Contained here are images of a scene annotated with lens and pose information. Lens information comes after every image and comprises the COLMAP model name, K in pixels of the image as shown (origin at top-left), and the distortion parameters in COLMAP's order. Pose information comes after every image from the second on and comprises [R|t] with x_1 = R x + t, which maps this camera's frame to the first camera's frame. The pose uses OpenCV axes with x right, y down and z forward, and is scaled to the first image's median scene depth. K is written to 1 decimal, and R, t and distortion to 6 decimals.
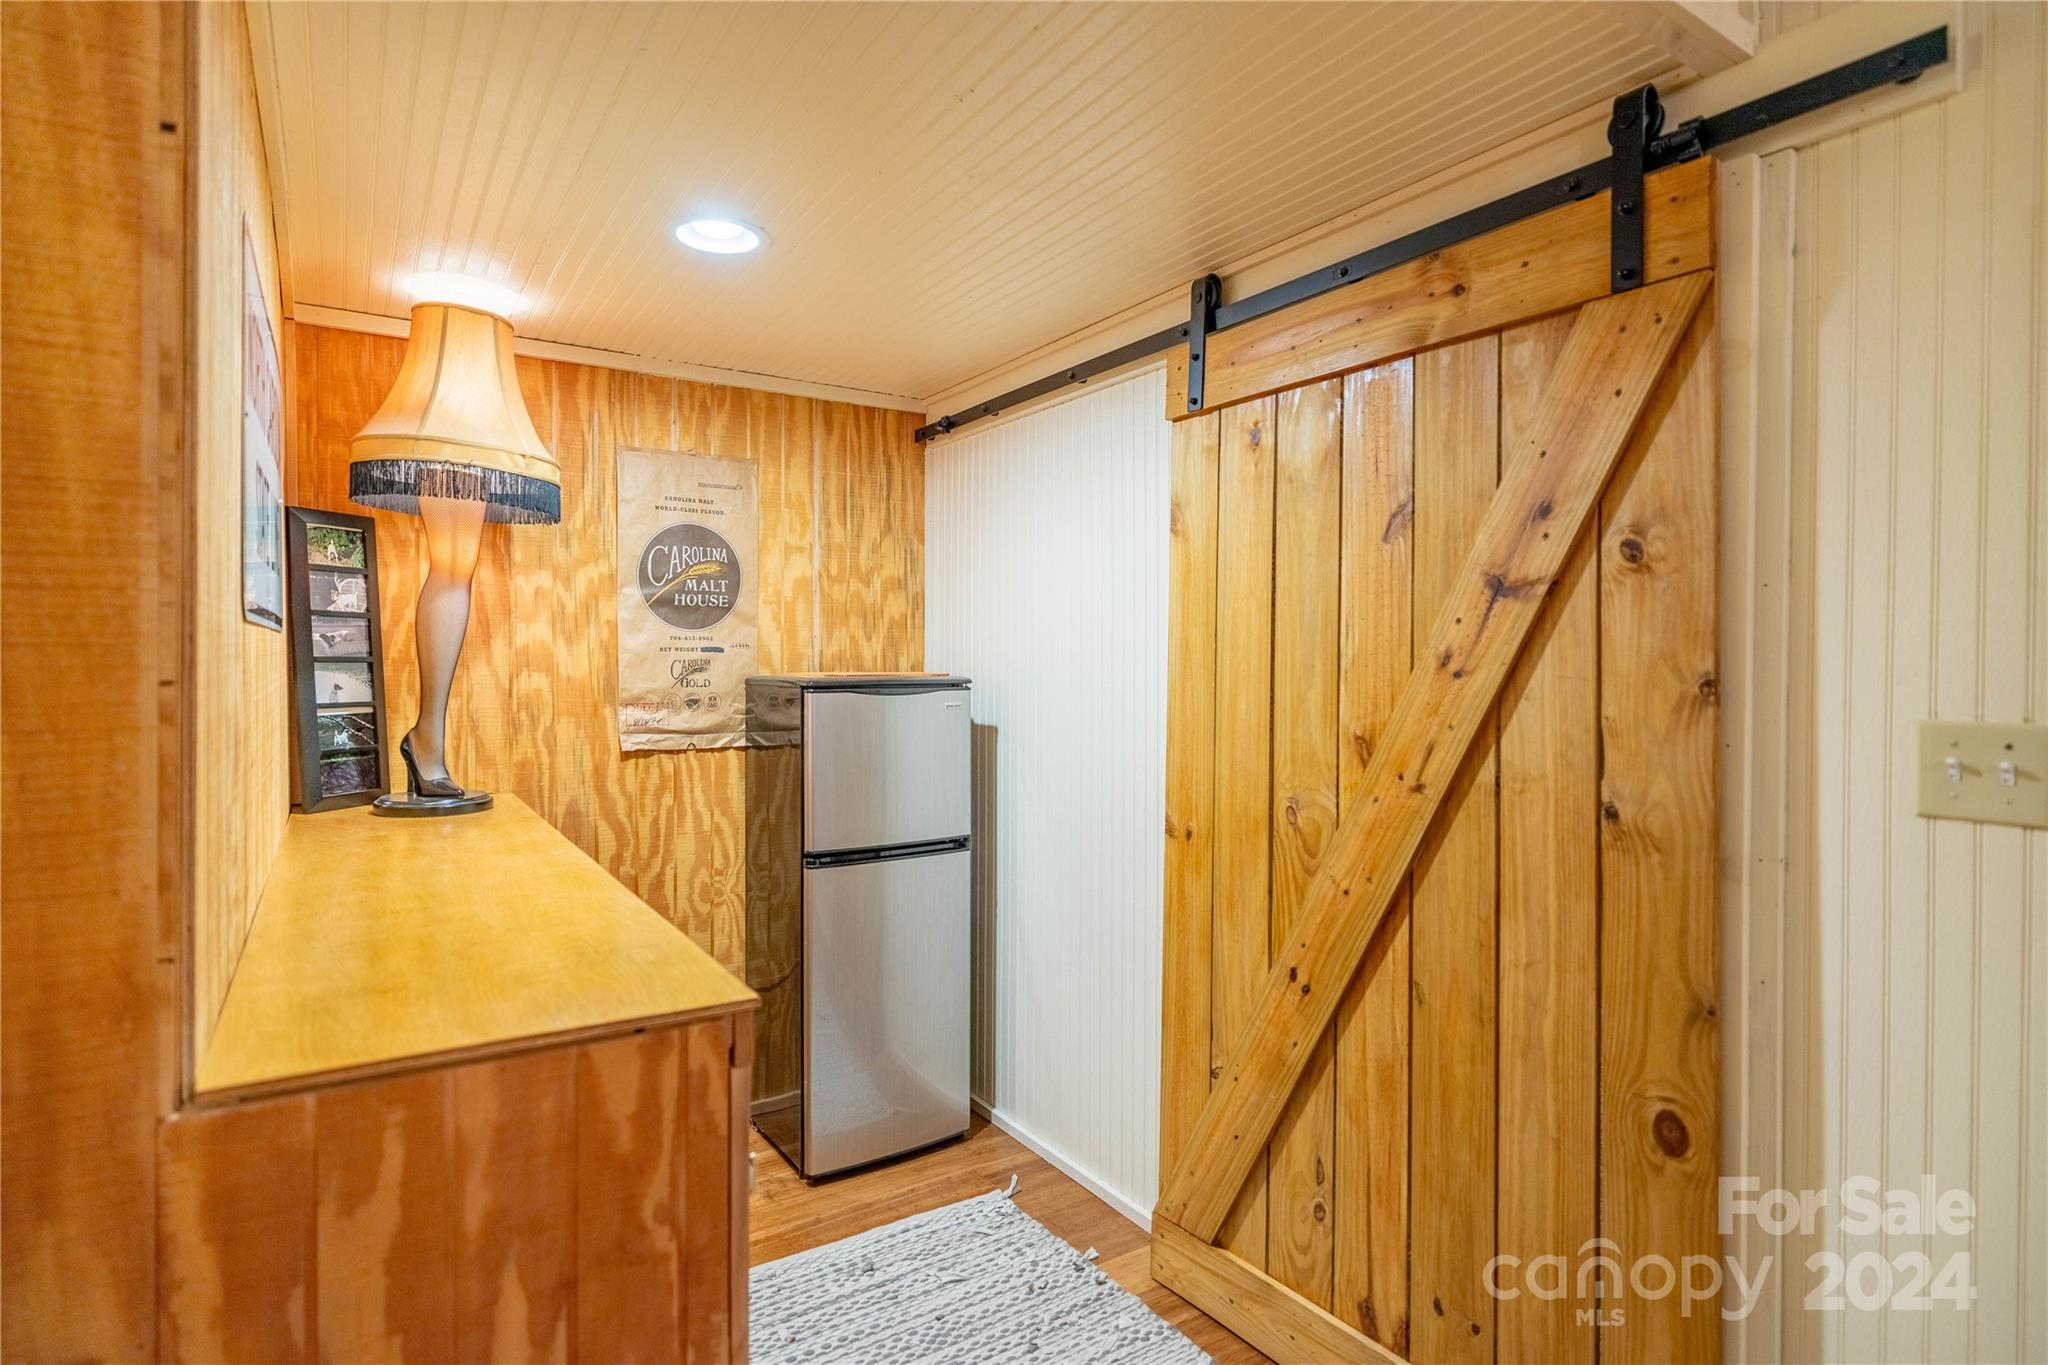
lens RADIAL K [[1046.7, 0, 1018.9], [0, 1046.7, 673.8], [0, 0, 1]] dist [0.002988, 0.000526]
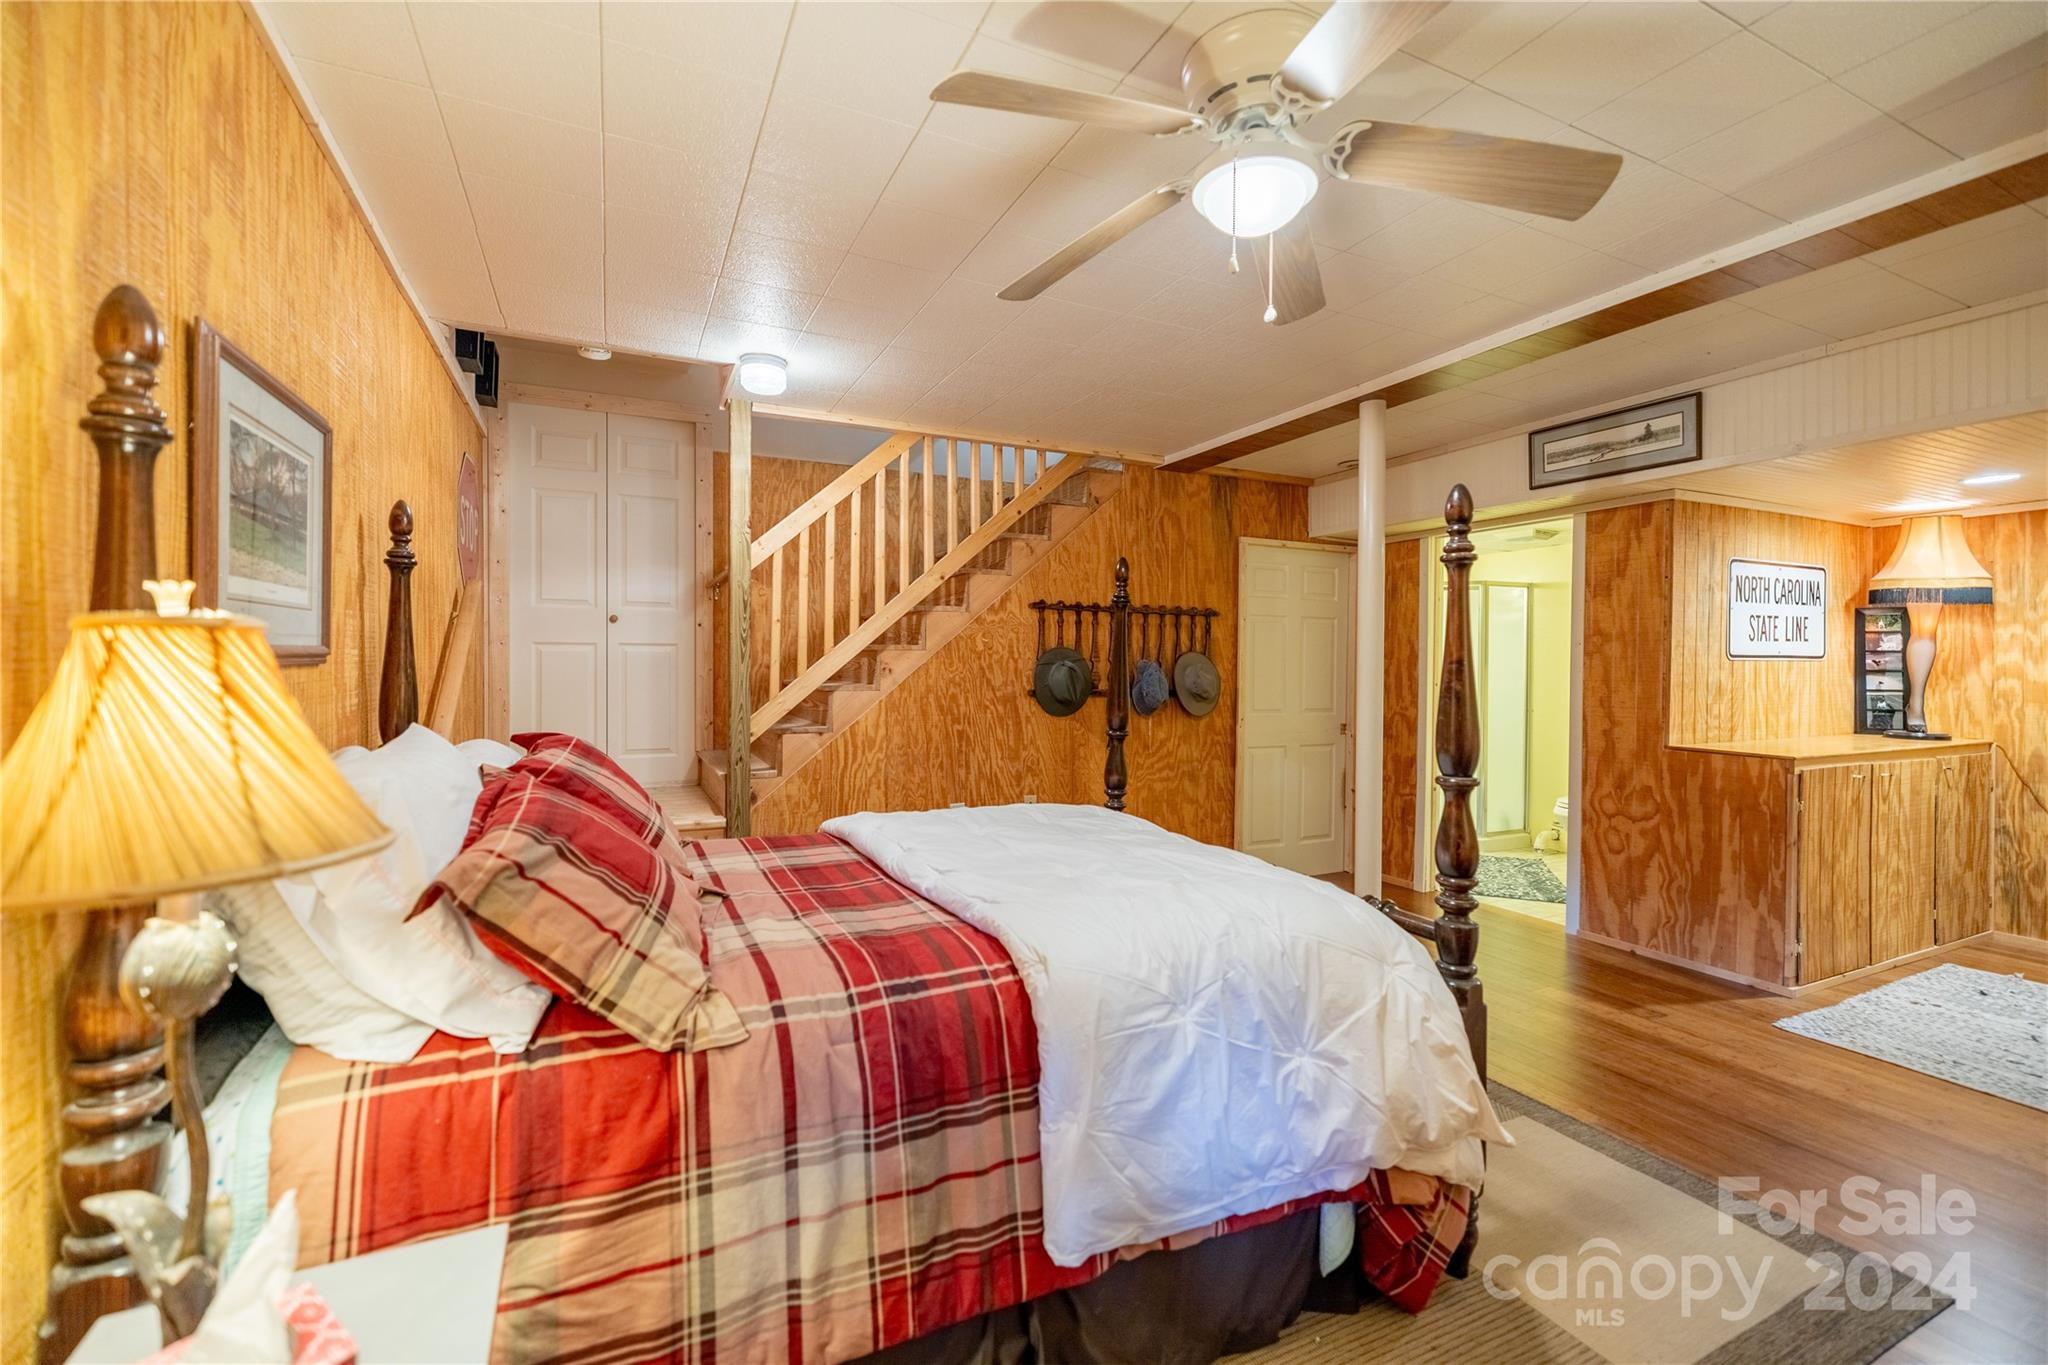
lens RADIAL K [[856.3, 0, 1007.7], [0, 856.3, 668.5], [0, 0, 1]] dist [0.003602, -0.000335]
pose [[-0.135537, 0.001310, -0.990771, 1.482884], [-0.020764, 0.999776, 0.004163, 0.013125], [0.990555, 0.021137, -0.135479, -0.658808]]
